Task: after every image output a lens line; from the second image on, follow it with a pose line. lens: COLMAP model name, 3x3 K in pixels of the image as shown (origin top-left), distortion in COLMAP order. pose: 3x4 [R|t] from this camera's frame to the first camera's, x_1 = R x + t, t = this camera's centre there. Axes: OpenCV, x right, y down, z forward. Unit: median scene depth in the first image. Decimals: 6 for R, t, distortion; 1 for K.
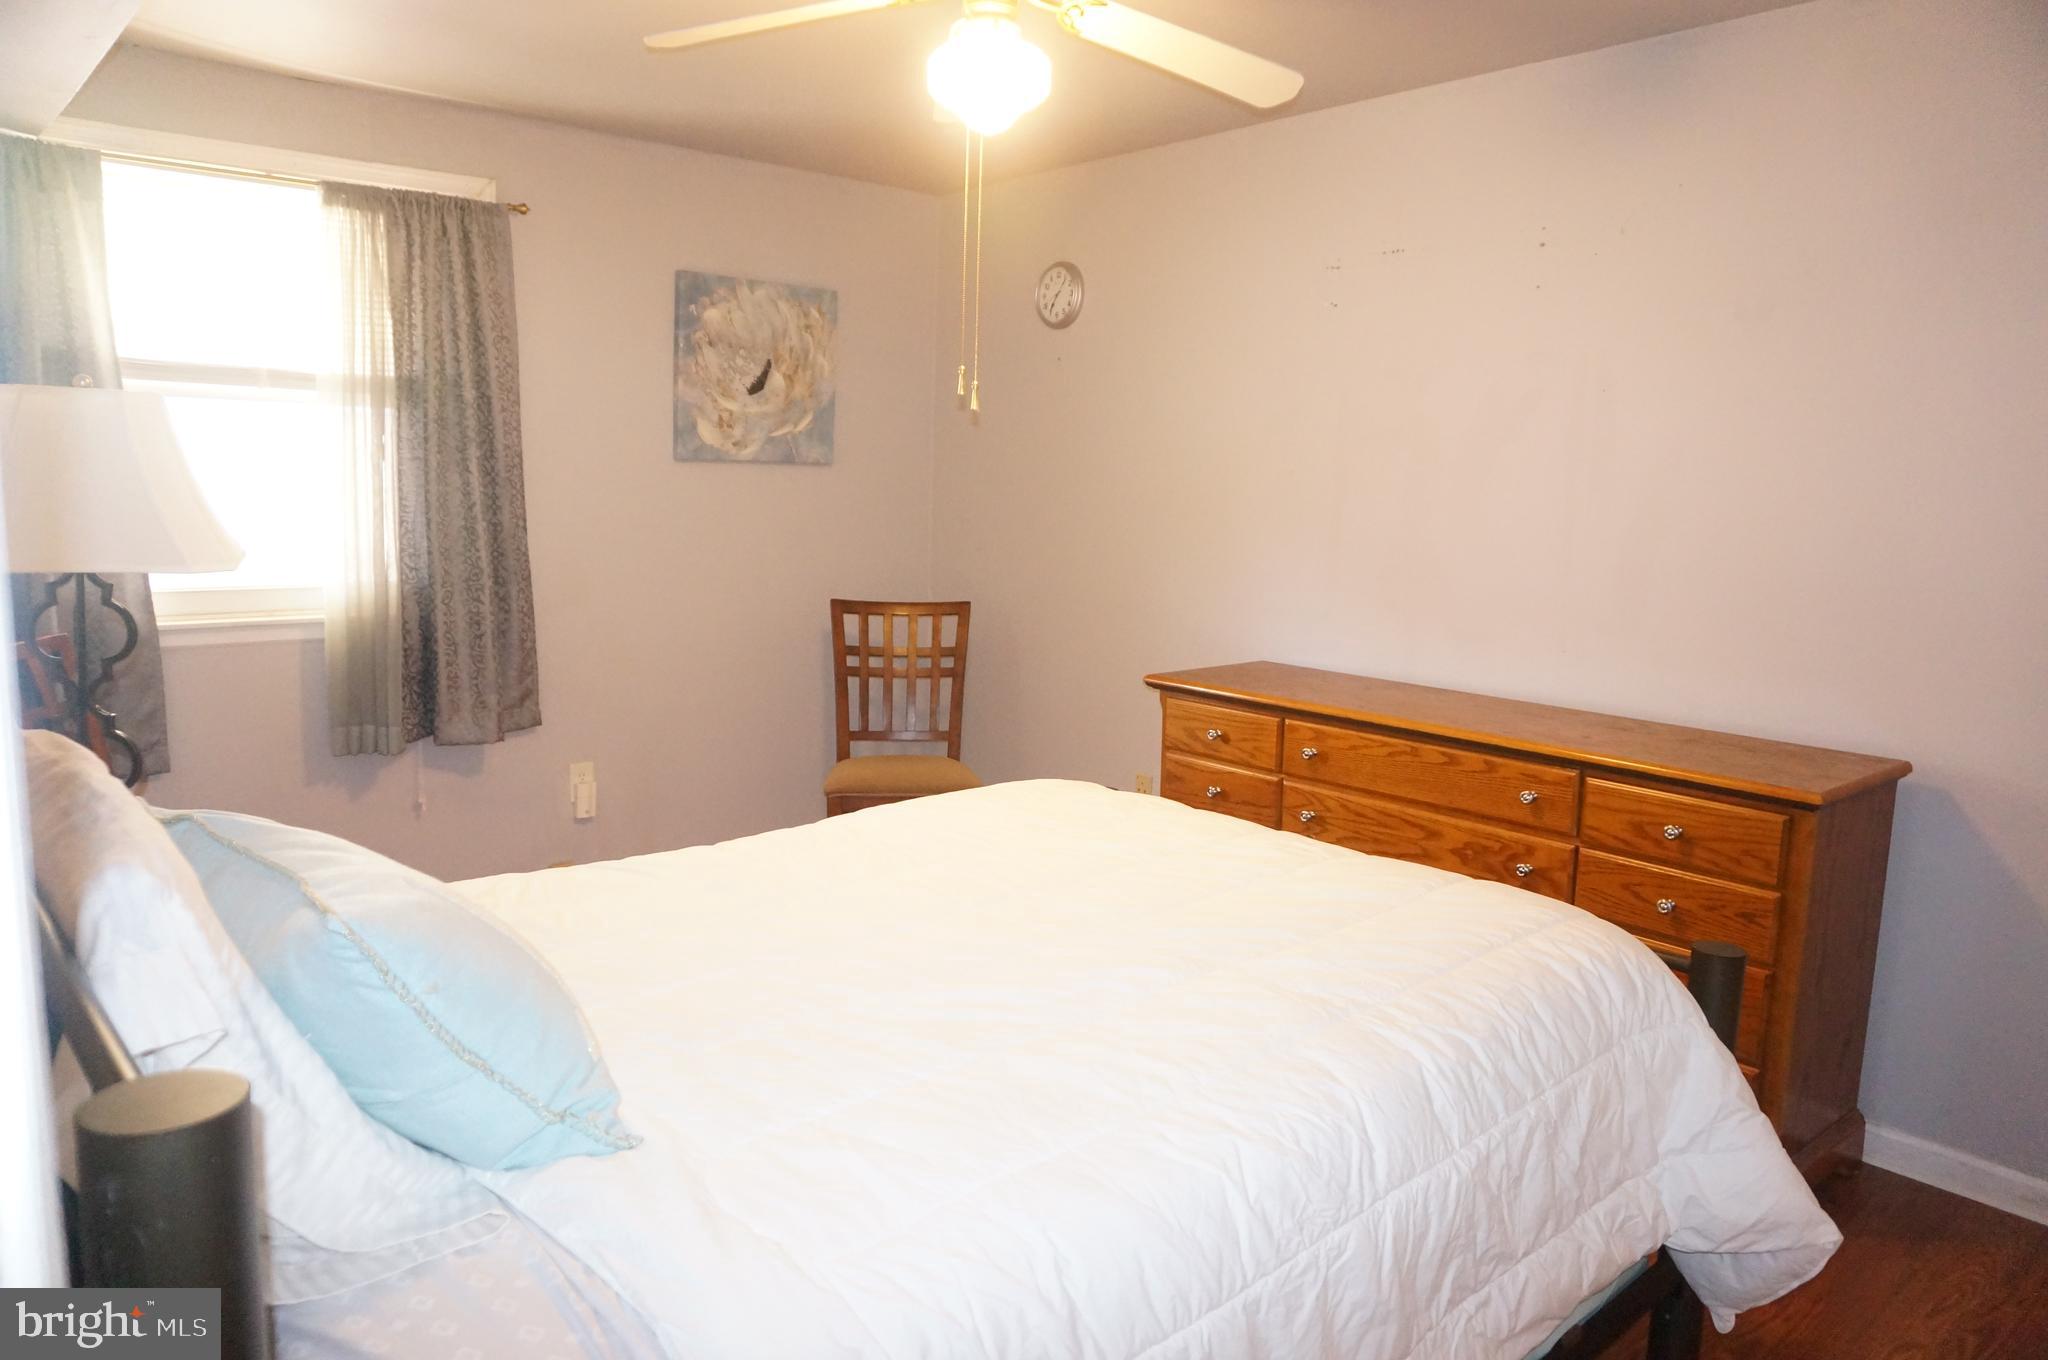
lens RADIAL K [[1365.9, 0, 1022.2], [0, 1365.9, 680.9], [0, 0, 1]] dist [-0.050299, 0.037826]
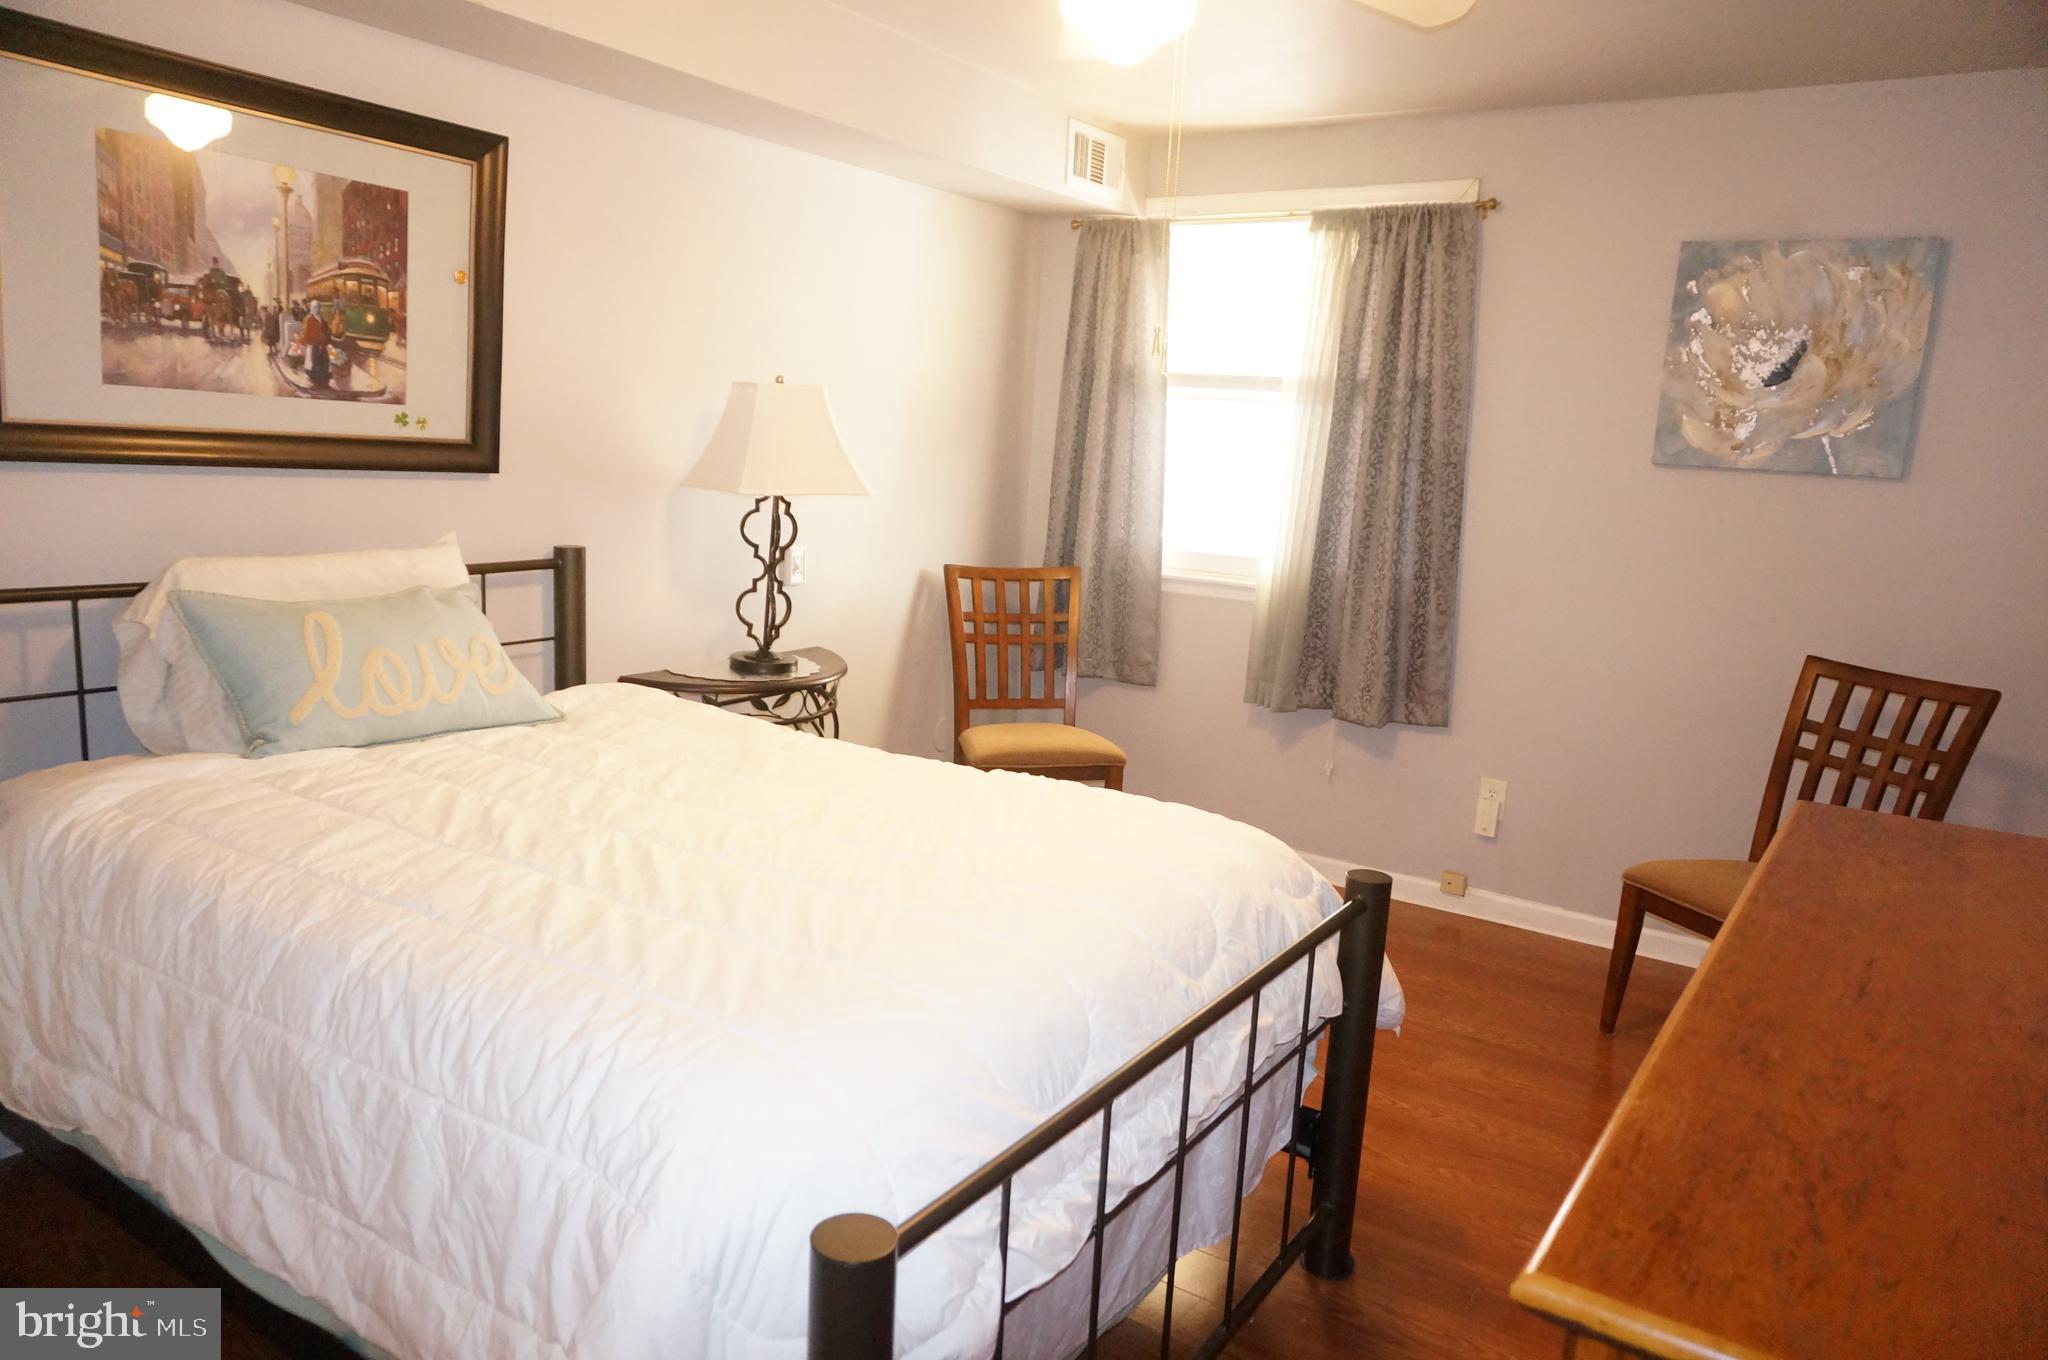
lens RADIAL K [[1365.9, 0, 1022.2], [0, 1365.9, 680.9], [0, 0, 1]] dist [-0.050299, 0.037826]
pose [[0.257173, 0.156723, -0.953572, 0.472084], [-0.192733, 0.975256, 0.108307, -0.044443], [0.946951, 0.155931, 0.281016, 0.398282]]
